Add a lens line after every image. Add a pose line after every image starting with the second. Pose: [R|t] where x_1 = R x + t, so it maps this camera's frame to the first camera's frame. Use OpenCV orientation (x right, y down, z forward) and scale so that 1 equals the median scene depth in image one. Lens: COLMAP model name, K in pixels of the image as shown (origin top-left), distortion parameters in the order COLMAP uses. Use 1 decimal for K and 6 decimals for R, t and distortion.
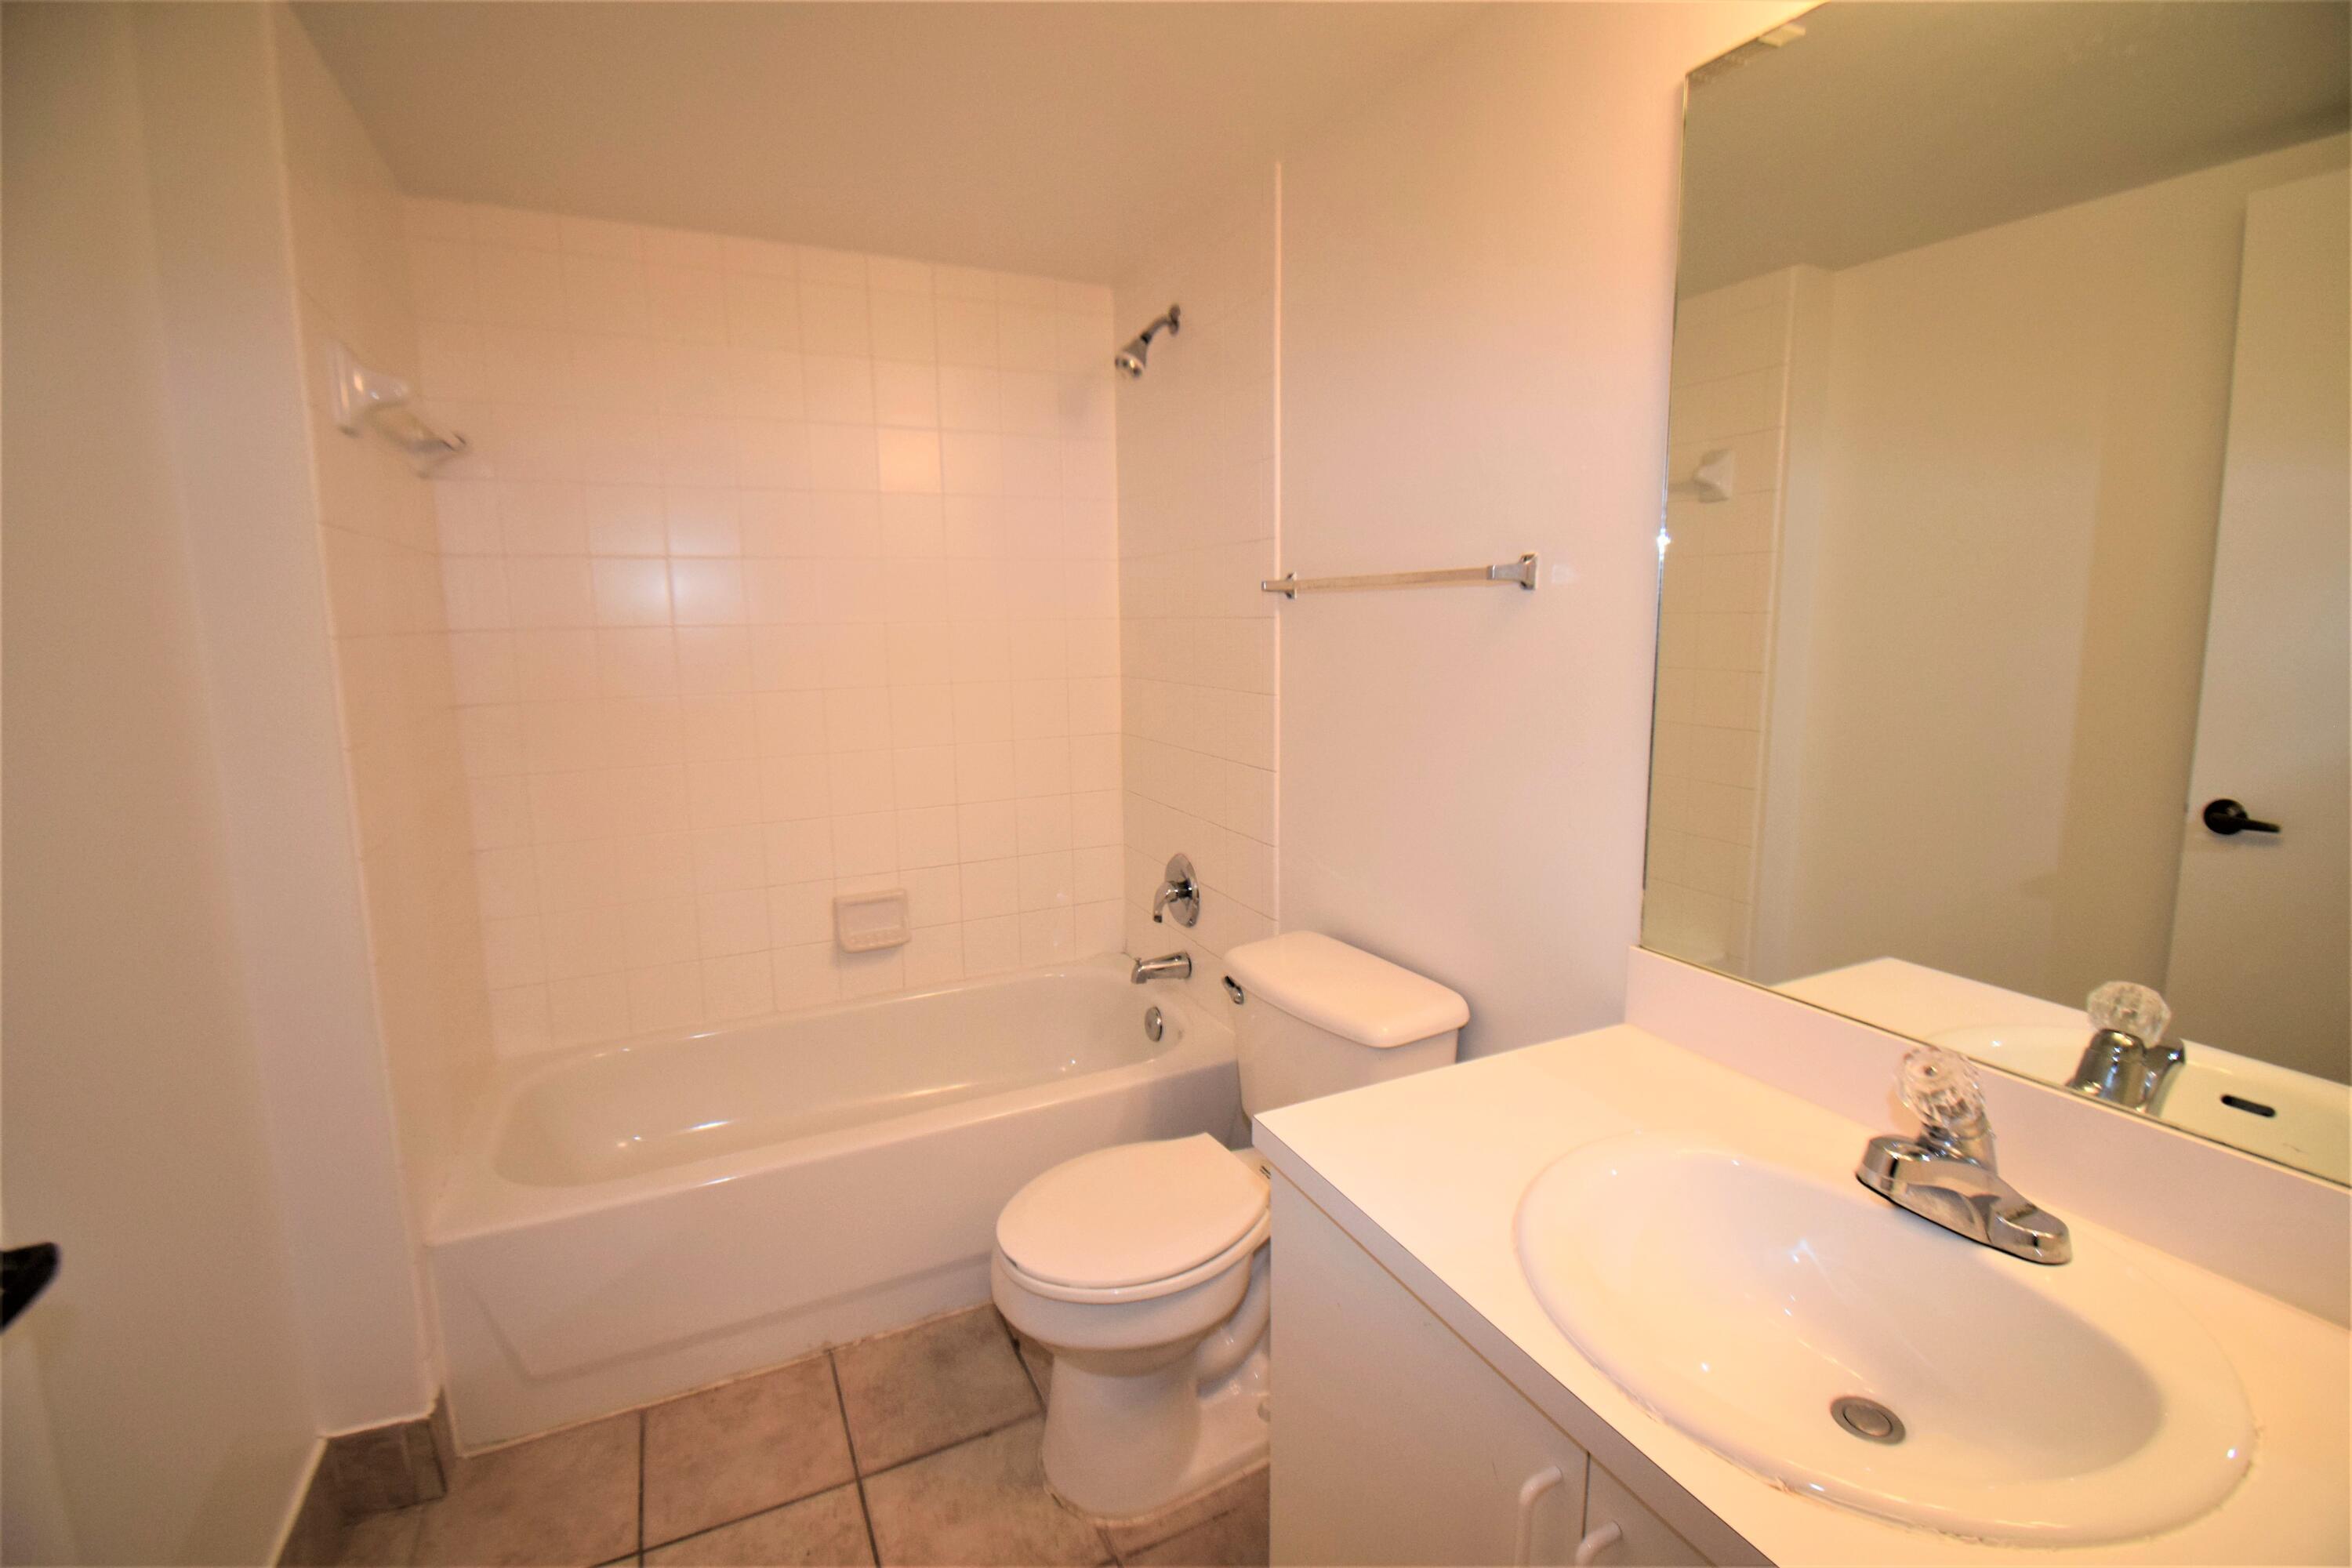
lens RADIAL K [[1029.7, 0, 1168.2], [0, 1029.7, 782.3], [0, 0, 1]] dist [0.025778, -0.025172]
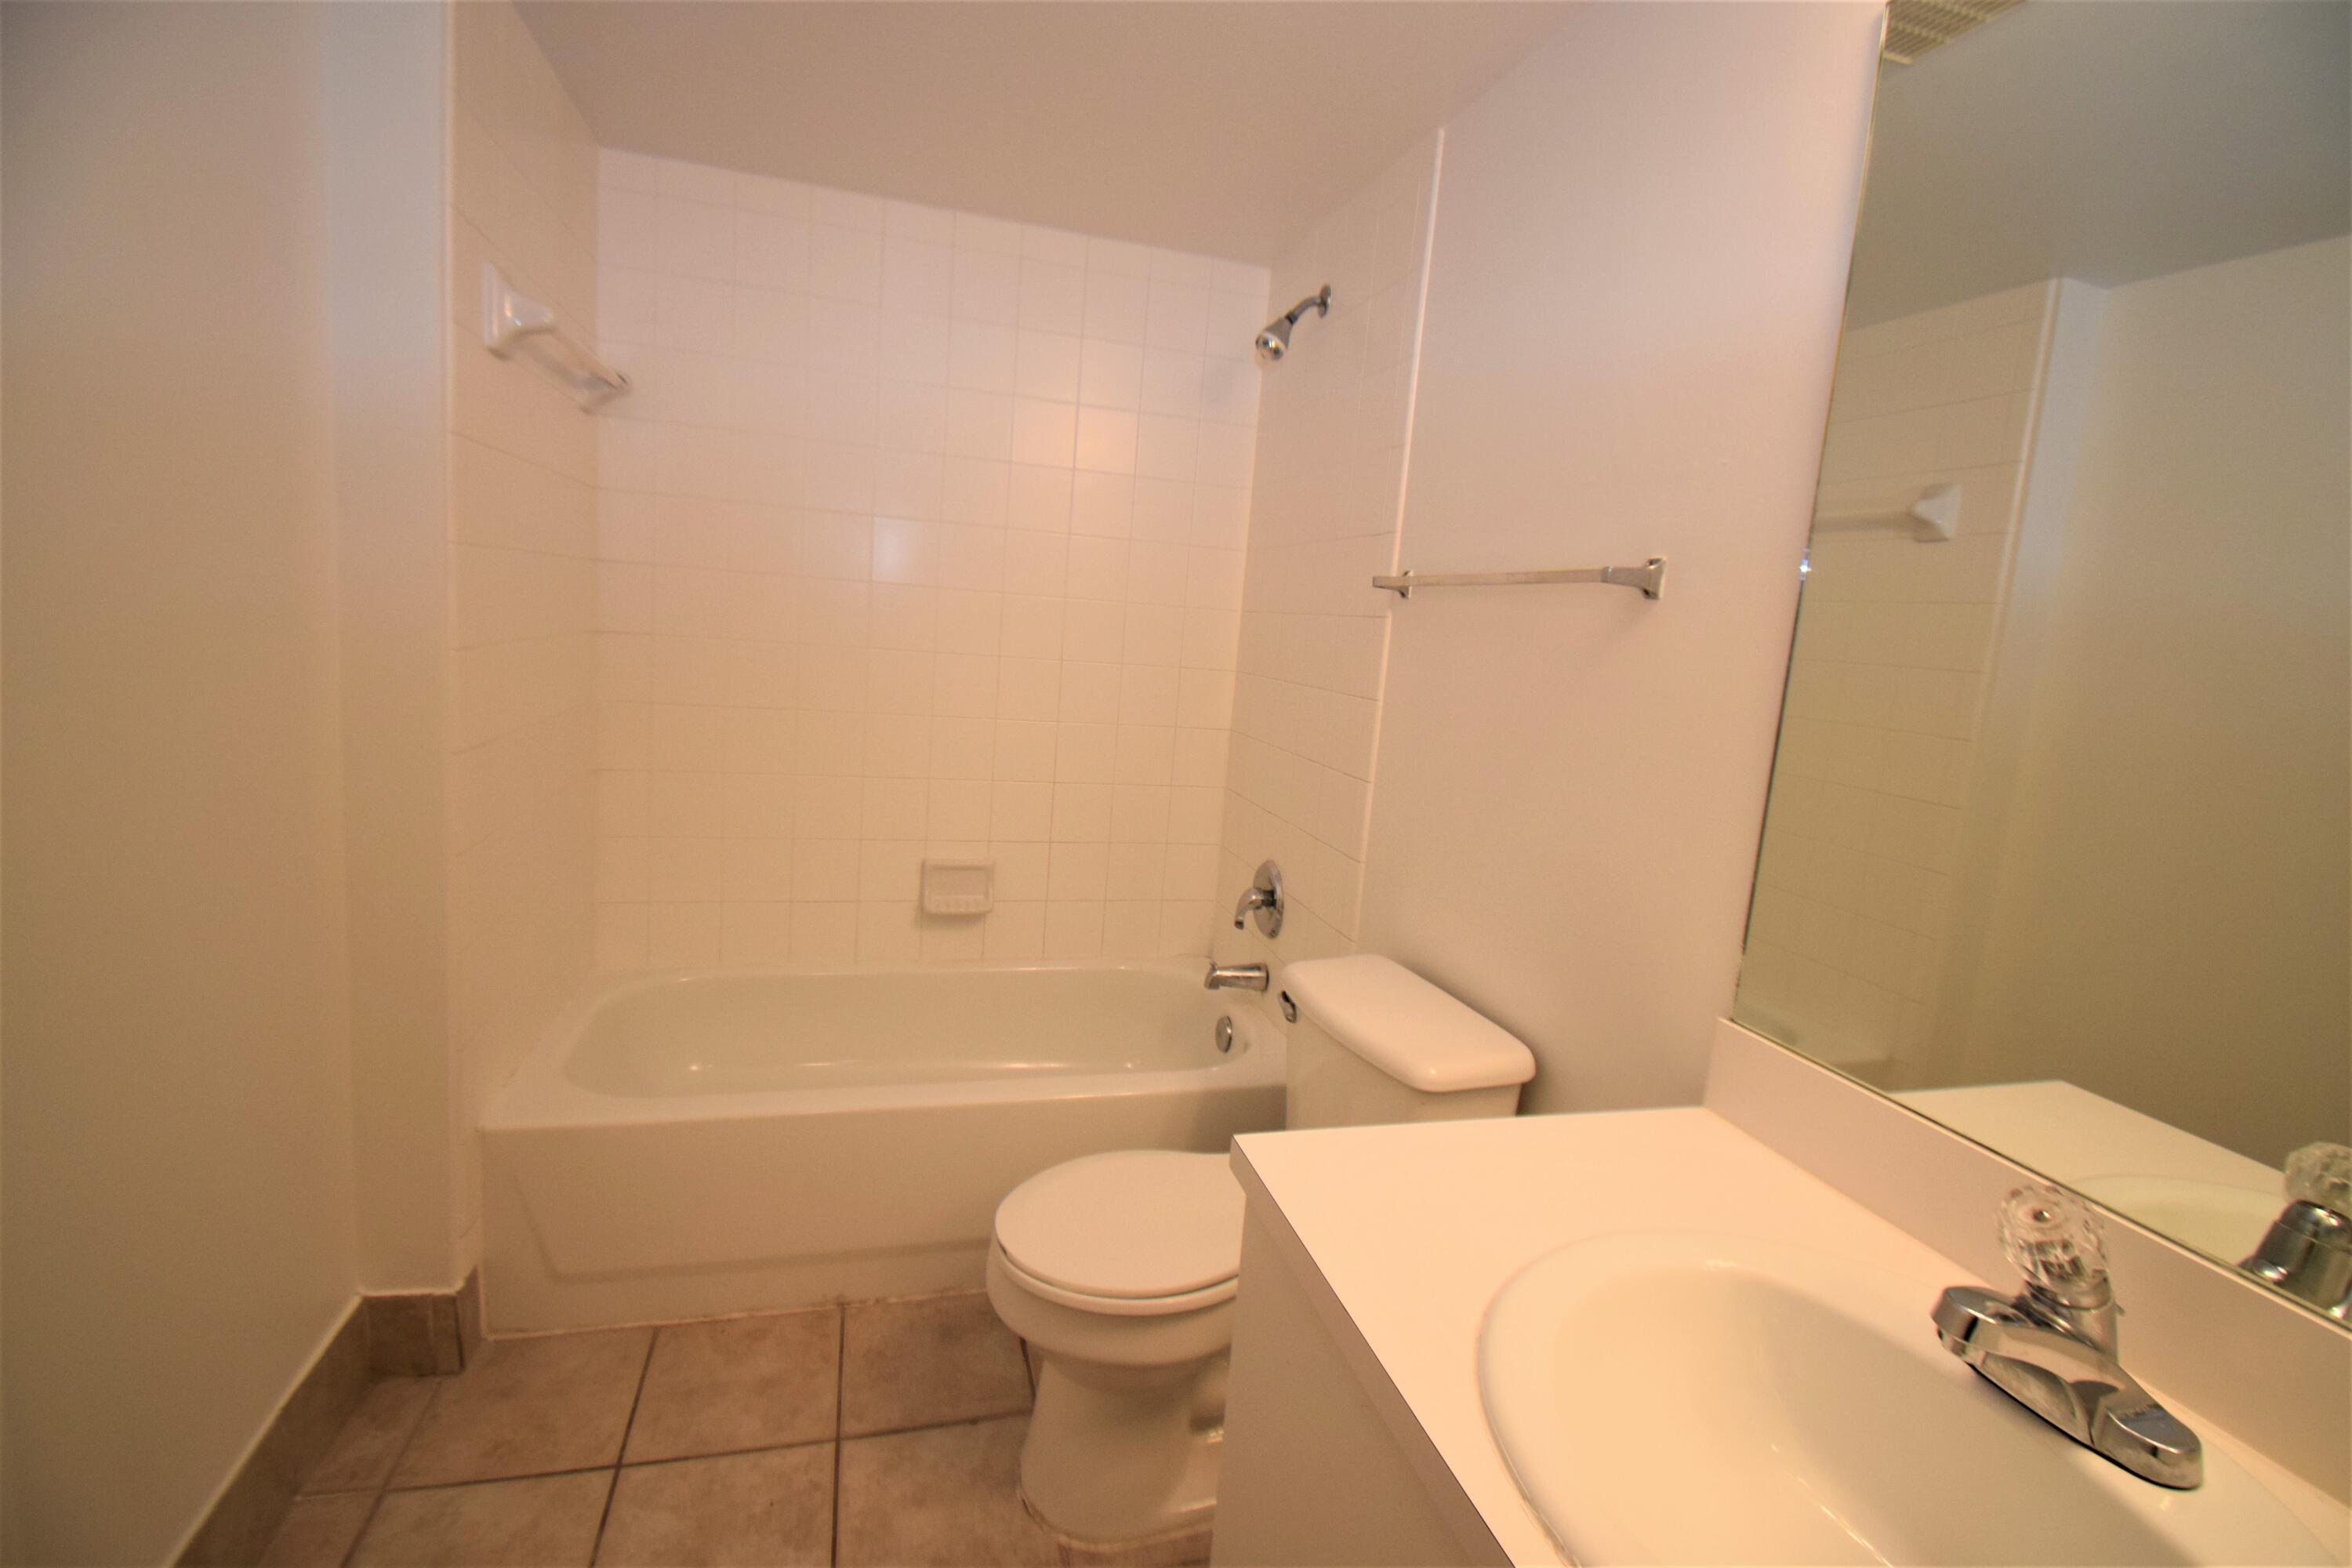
lens RADIAL K [[1029.7, 0, 1168.2], [0, 1029.7, 782.3], [0, 0, 1]] dist [0.025778, -0.025172]
pose [[0.980981, 0.116406, -0.155325, 0.090541], [-0.118173, 0.992991, -0.002161, 0.017063], [0.153985, 0.020475, 0.987861, 0.063102]]
